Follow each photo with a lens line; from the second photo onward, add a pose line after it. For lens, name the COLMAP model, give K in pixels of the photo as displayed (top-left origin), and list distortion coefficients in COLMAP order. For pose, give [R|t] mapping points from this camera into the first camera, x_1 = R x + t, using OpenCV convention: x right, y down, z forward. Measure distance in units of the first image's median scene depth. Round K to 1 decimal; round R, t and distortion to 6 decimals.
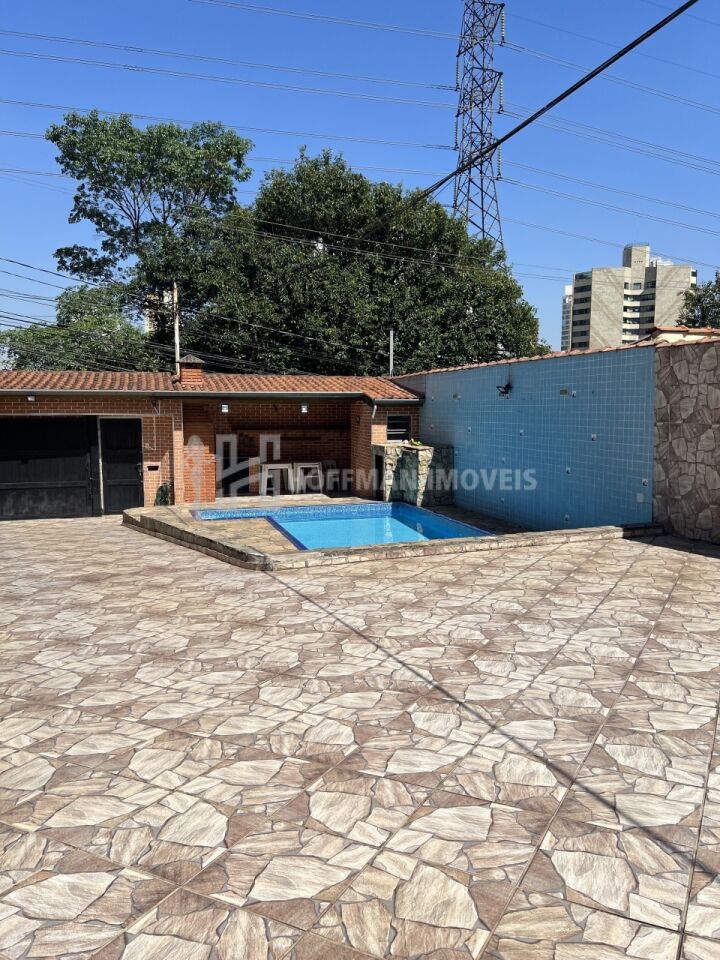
lens RADIAL K [[704.1, 0, 356.9], [0, 704.1, 490.9], [0, 0, 1]] dist [0.076748, -0.092160]
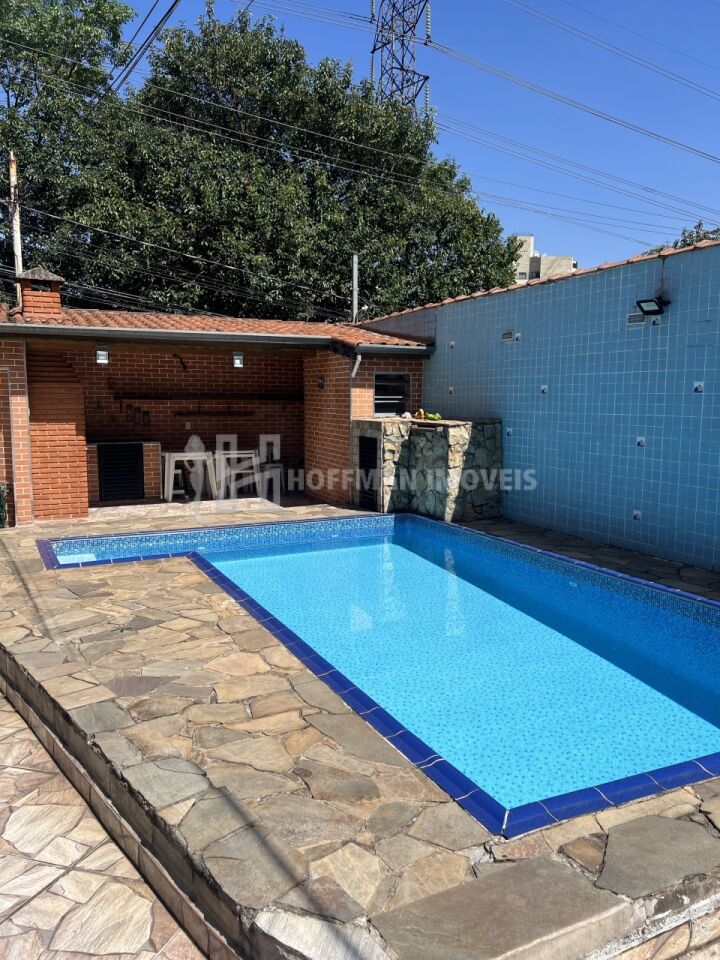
lens RADIAL K [[720.7, 0, 354.4], [0, 720.7, 486.1], [0, 0, 1]] dist [0.031574, -0.012123]
pose [[0.988428, -0.015355, 0.150910, -0.070674], [0.014100, 0.999857, 0.009384, -0.013014], [-0.151032, -0.007148, 0.988503, 0.364739]]
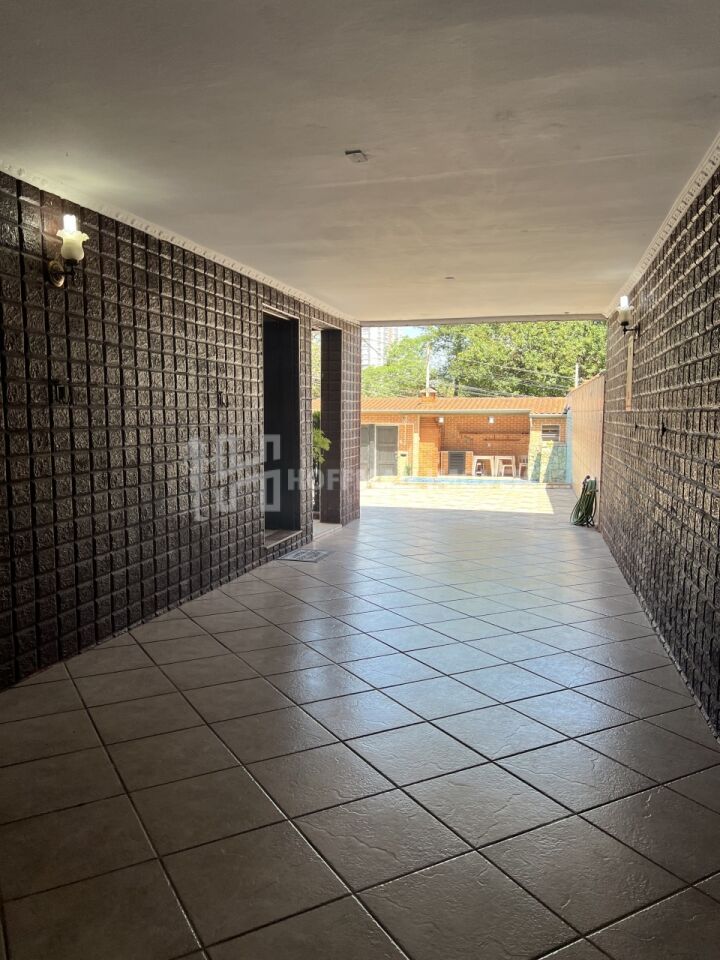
lens RADIAL K [[720.7, 0, 354.4], [0, 720.7, 486.1], [0, 0, 1]] dist [0.031574, -0.012123]
pose [[0.849268, 0.052947, -0.525300, 0.517284], [-0.062965, 0.998015, -0.001204, 0.050782], [0.524194, 0.034098, 0.850916, -0.519795]]
